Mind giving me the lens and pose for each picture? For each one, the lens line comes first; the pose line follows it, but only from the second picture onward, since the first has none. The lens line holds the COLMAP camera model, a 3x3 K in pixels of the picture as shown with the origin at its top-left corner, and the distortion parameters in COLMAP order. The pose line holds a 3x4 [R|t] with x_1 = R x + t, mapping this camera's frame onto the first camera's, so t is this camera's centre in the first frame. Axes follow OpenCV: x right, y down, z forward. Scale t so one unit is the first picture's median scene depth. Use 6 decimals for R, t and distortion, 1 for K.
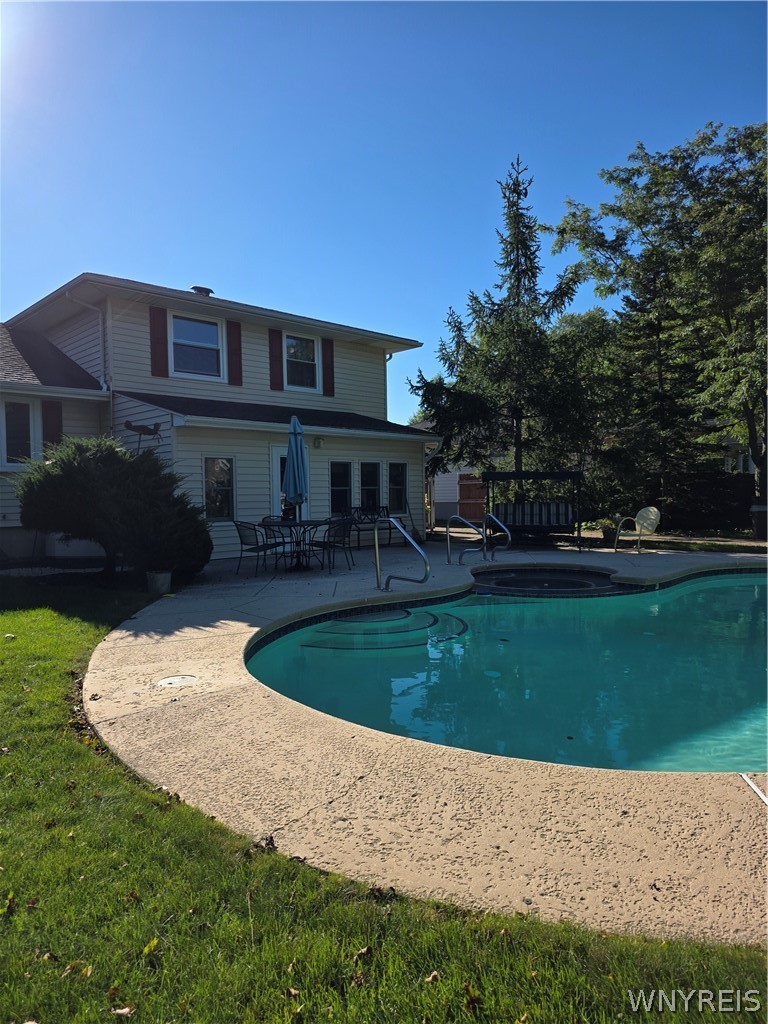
lens RADIAL K [[691.3, 0, 380.7], [0, 691.3, 519.6], [0, 0, 1]] dist [0.053369, -0.009594]
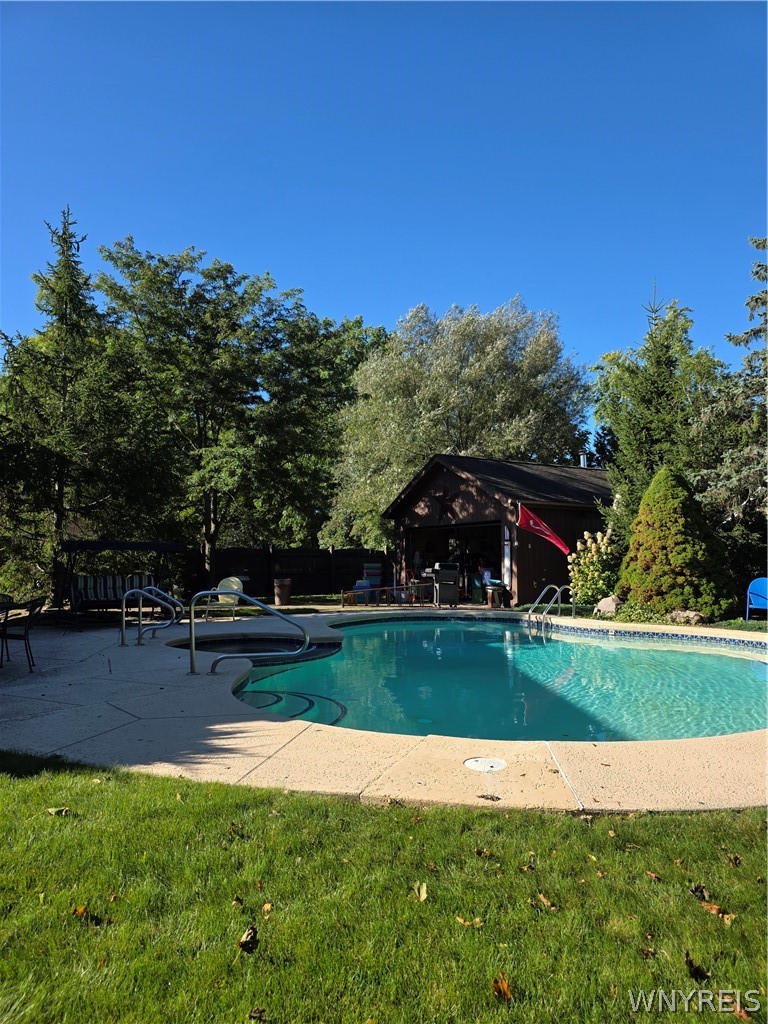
lens RADIAL K [[691.3, 0, 381.7], [0, 691.3, 508.2], [0, 0, 1]] dist [0.053369, -0.009594]
pose [[0.570711, 0.068239, 0.818311, -0.309970], [0.031431, 0.993995, -0.104810, -0.004240], [-0.820549, 0.085537, 0.565139, 0.156592]]
